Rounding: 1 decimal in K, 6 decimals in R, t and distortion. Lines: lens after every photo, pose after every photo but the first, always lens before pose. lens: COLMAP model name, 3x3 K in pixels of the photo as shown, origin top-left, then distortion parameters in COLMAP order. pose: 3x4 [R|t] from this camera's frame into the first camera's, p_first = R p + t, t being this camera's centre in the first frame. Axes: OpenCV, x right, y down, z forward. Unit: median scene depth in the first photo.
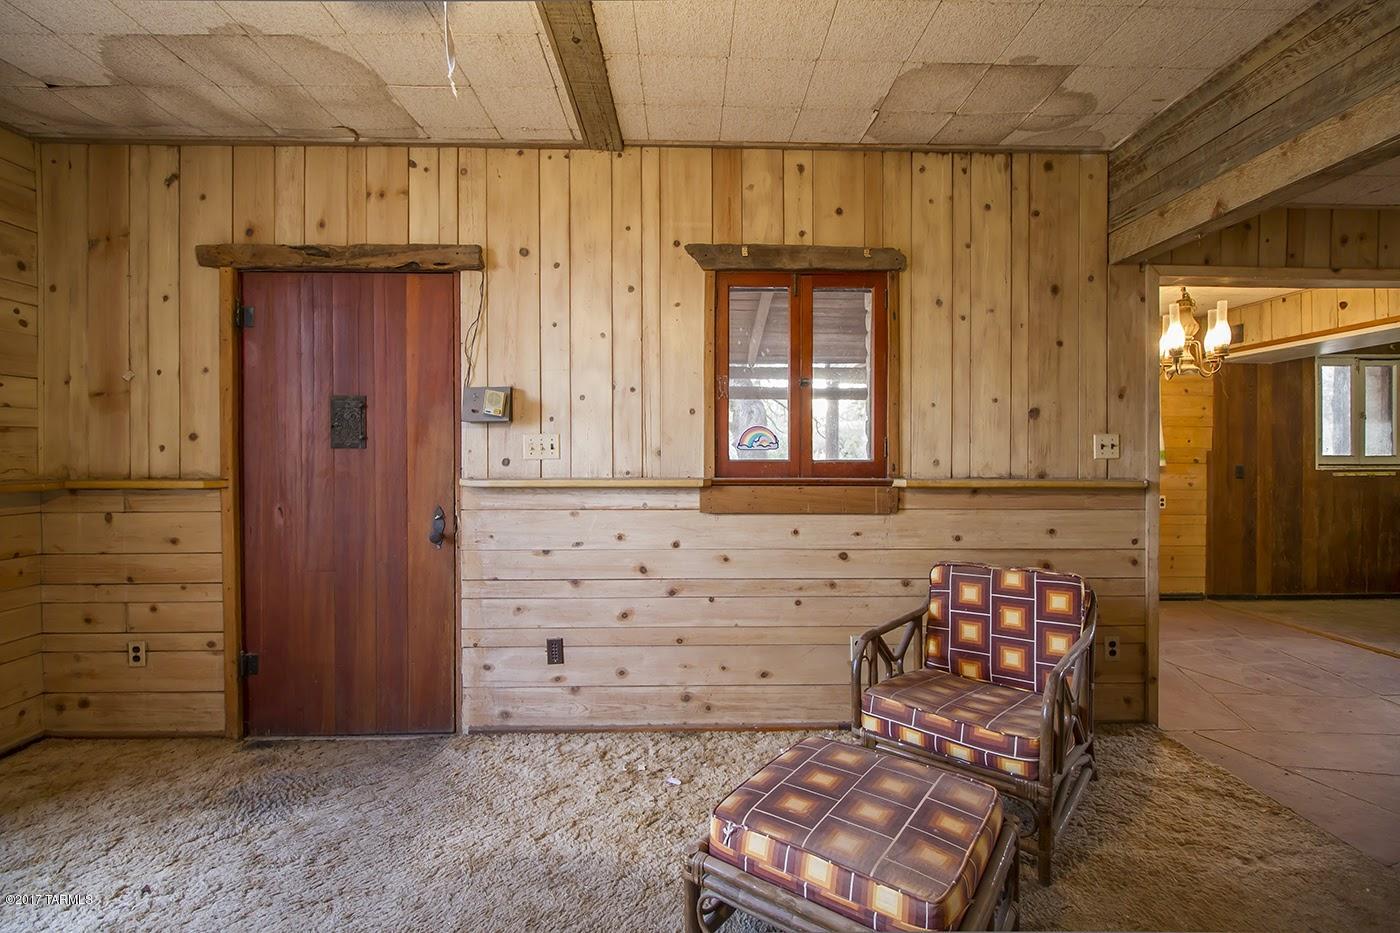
lens RADIAL K [[651.9, 0, 691.8], [0, 651.9, 461.4], [0, 0, 1]] dist [-0.009589, -0.001747]
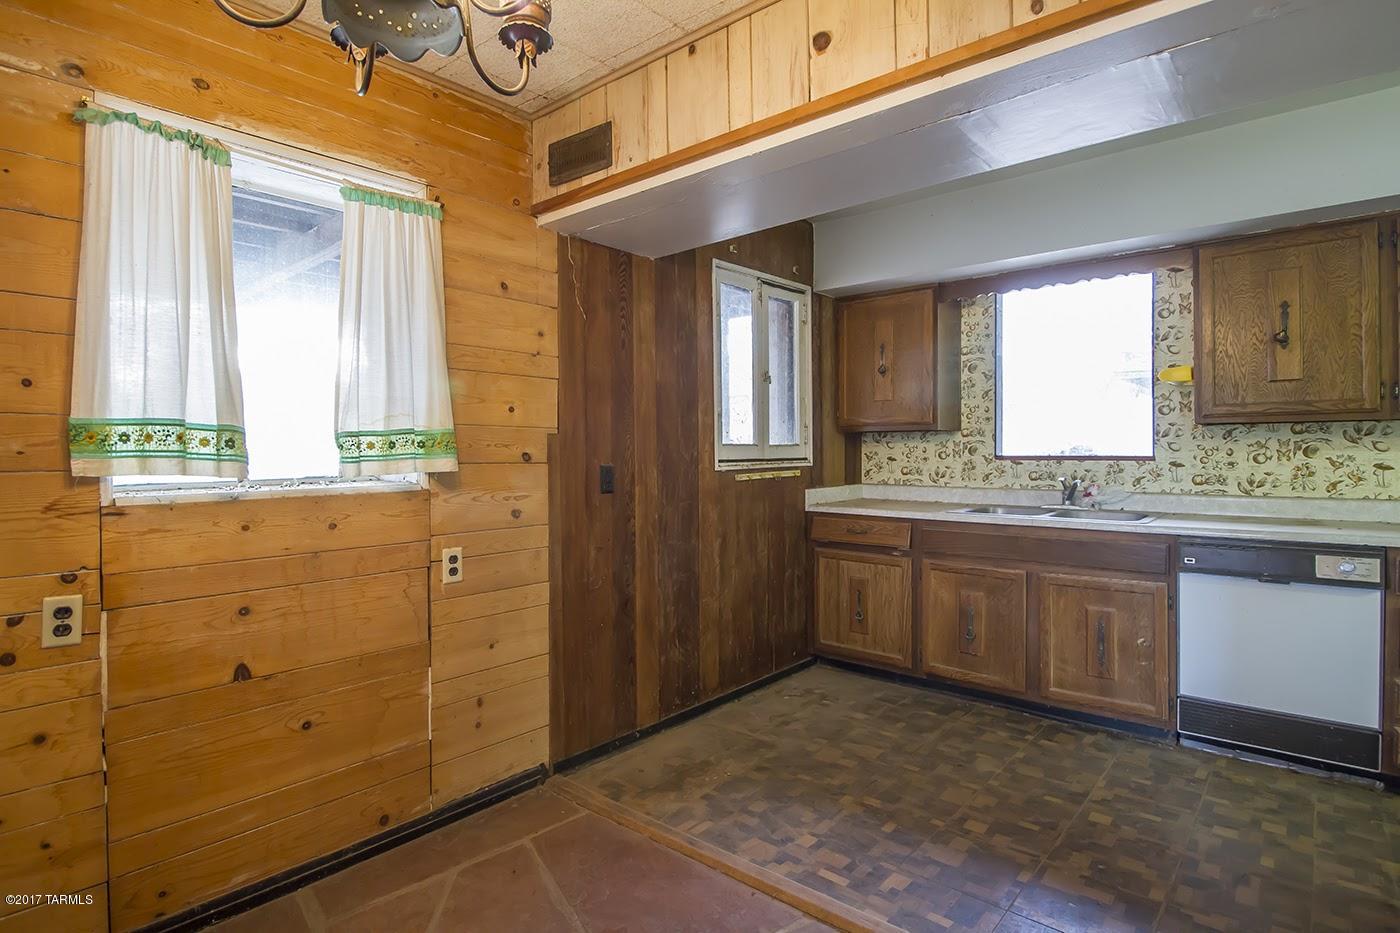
lens RADIAL K [[746.5, 0, 700.2], [0, 746.5, 457.5], [0, 0, 1]] dist [-0.003691, -0.000265]
pose [[0.670582, -0.013819, 0.741707, 0.491251], [0.012588, 0.999894, 0.007249, -0.002465], [-0.741729, 0.004476, 0.670685, 0.586696]]
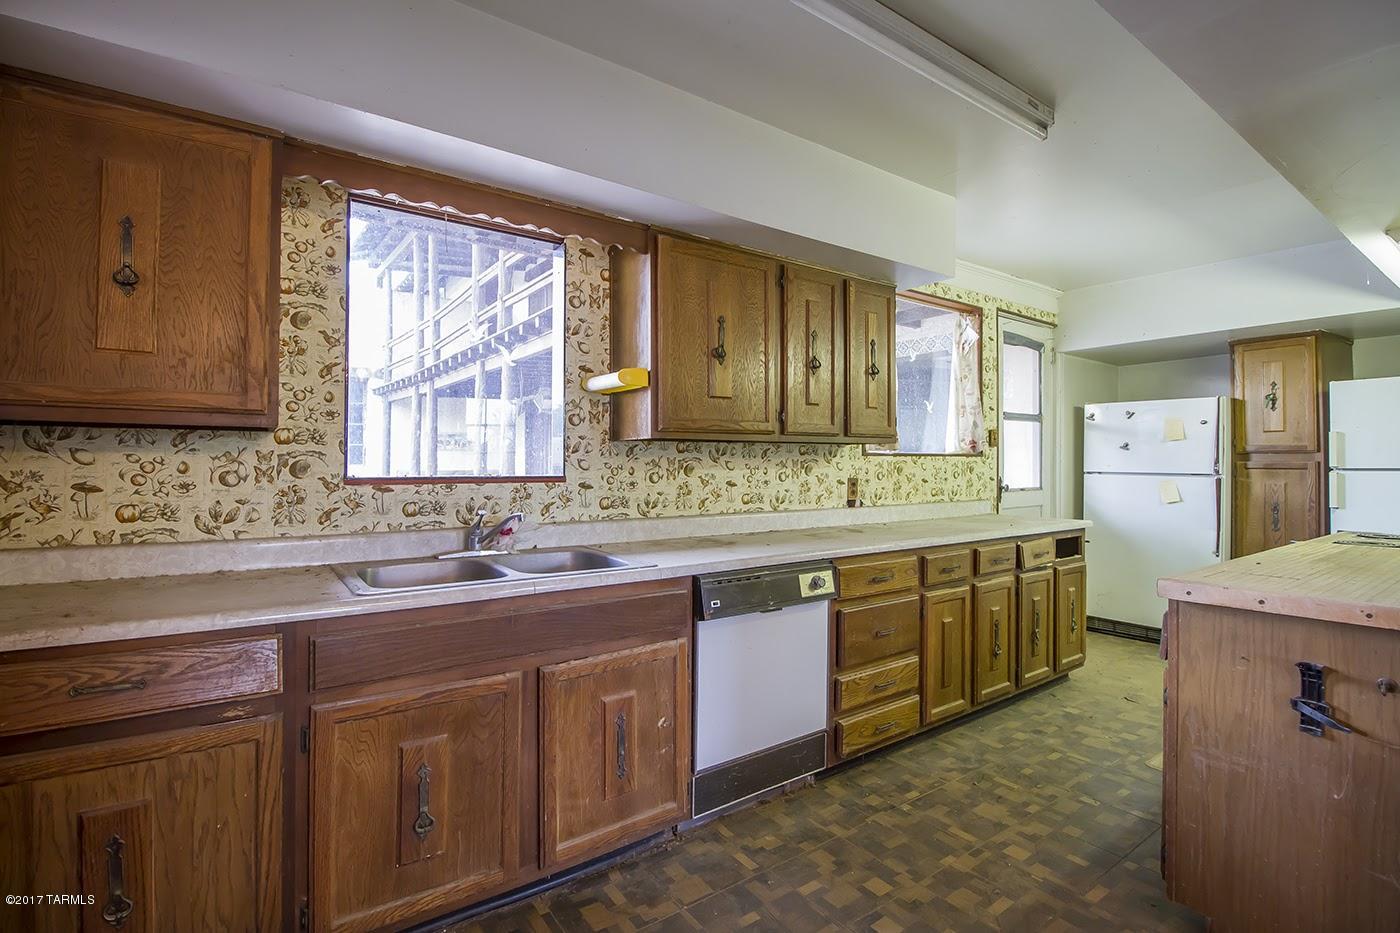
lens RADIAL K [[651.9, 0, 700.1], [0, 651.9, 457.2], [0, 0, 1]] dist [-0.009589, -0.001747]
pose [[-0.566876, 0.005931, 0.823782, 0.798693], [0.003262, 0.999982, -0.004955, -0.004603], [-0.823797, -0.000122, -0.566885, 0.897161]]
